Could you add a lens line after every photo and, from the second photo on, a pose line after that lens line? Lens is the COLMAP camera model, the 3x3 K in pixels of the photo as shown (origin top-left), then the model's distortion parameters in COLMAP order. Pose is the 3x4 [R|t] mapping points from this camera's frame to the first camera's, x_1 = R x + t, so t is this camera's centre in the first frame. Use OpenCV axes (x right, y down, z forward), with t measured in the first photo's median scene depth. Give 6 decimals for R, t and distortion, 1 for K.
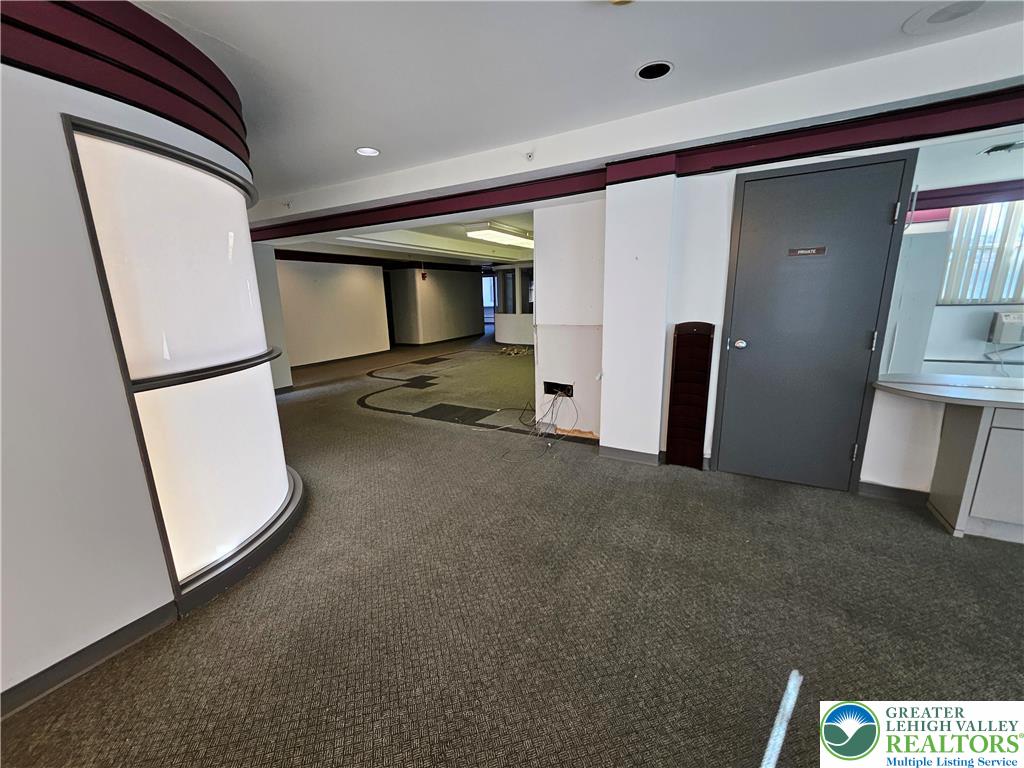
lens RADIAL K [[404.6, 0, 512.0], [0, 404.6, 384.0], [0, 0, 1]] dist [0.000360, -0.000004]
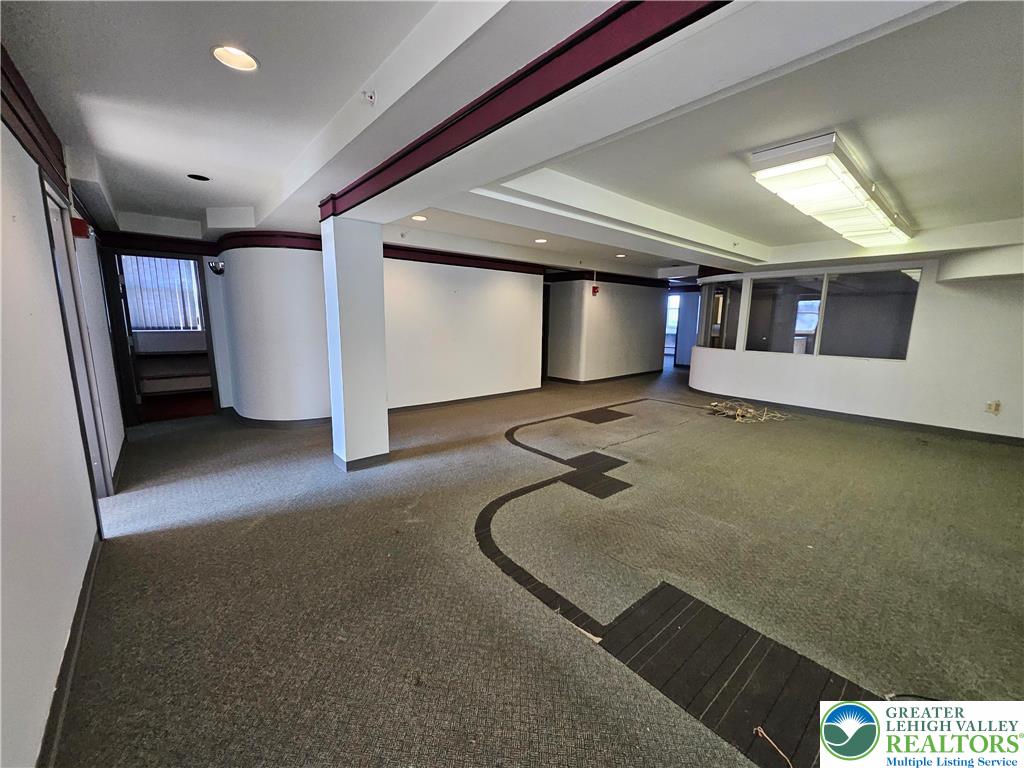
lens RADIAL K [[404.6, 0, 512.0], [0, 404.6, 384.0], [0, 0, 1]] dist [0.000360, -0.000004]
pose [[0.936662, 0.096604, -0.336648, -0.101146], [-0.114504, 0.992852, -0.033680, -0.058057], [0.330988, 0.070094, 0.941028, 0.283680]]
